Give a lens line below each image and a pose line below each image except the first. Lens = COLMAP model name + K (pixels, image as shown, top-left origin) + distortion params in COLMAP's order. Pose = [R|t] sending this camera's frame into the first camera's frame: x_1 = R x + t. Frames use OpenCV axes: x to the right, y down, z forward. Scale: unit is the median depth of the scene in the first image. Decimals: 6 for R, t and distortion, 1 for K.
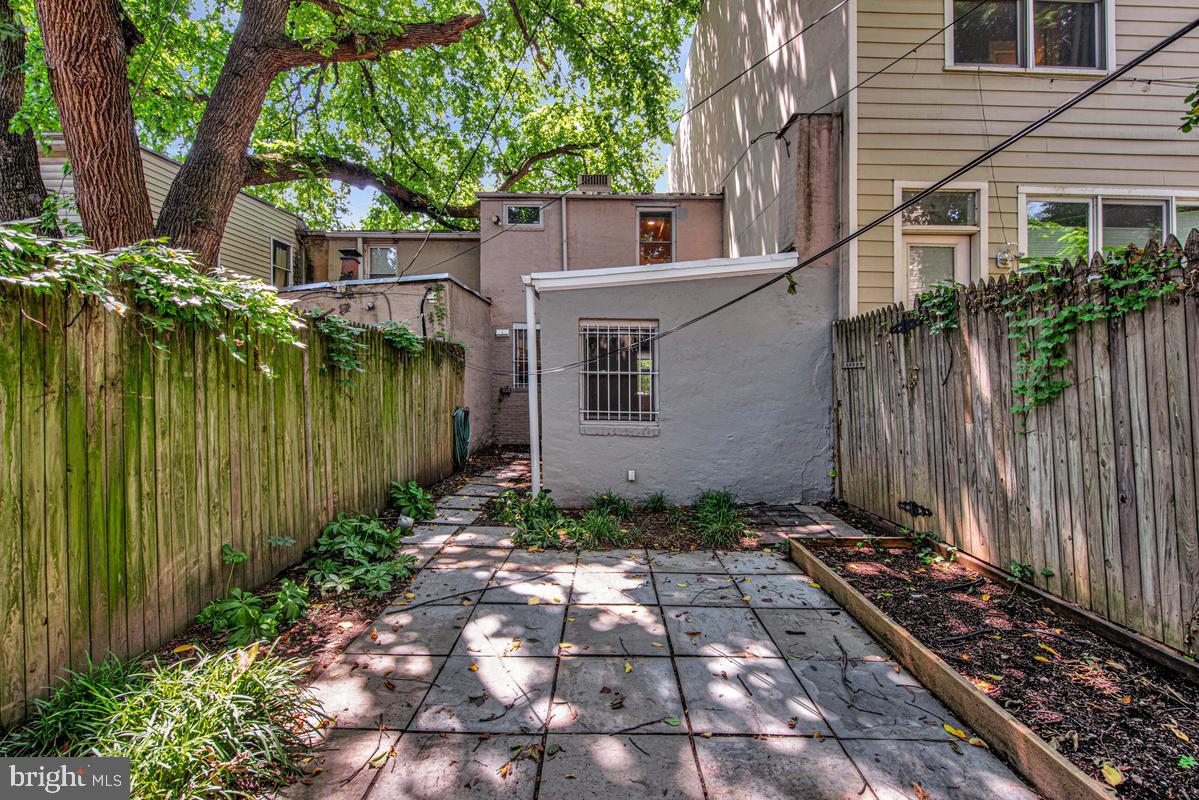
lens RADIAL K [[494.7, 0, 598.3], [0, 494.7, 396.8], [0, 0, 1]] dist [0.000099, -0.009867]
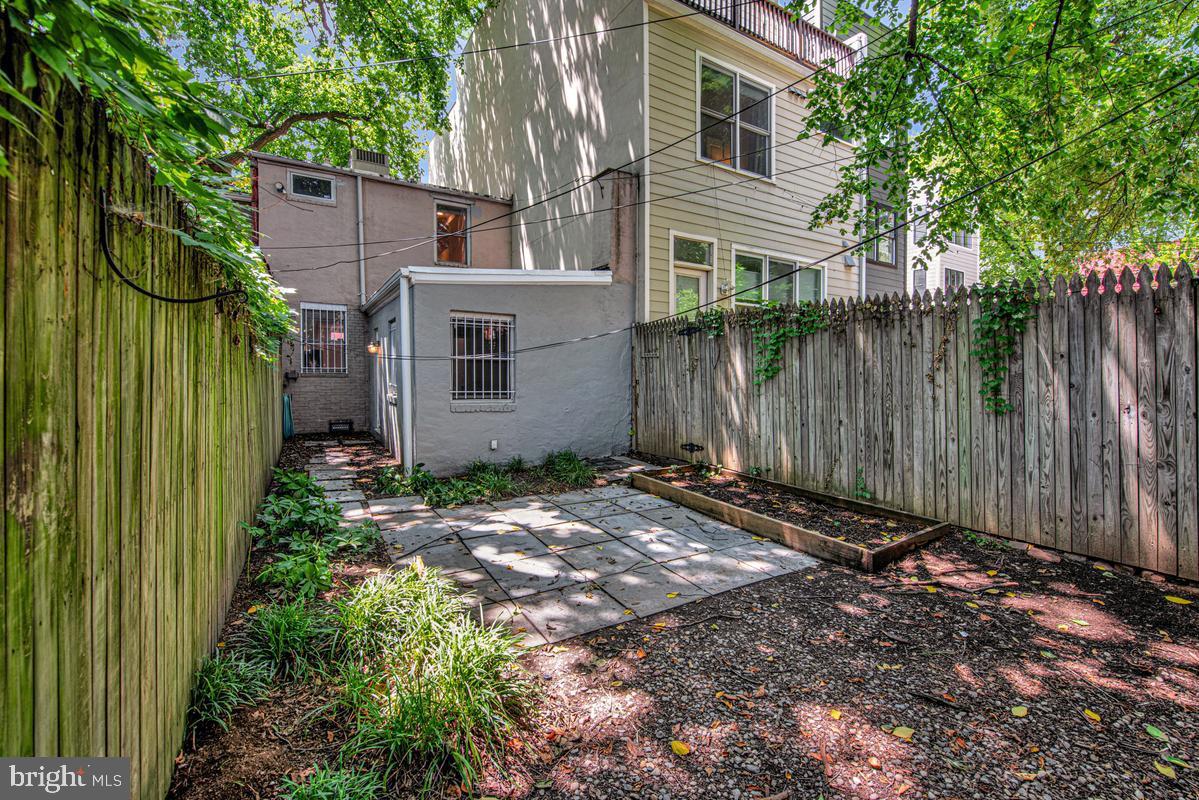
lens RADIAL K [[491.9, 0, 599.2], [0, 491.9, 399.4], [0, 0, 1]] dist [-0.024748, 0.003082]
pose [[0.854015, -0.031431, 0.519298, -0.354443], [0.012242, 0.999111, 0.040339, 0.005422], [-0.520105, -0.028093, 0.853640, -0.151115]]
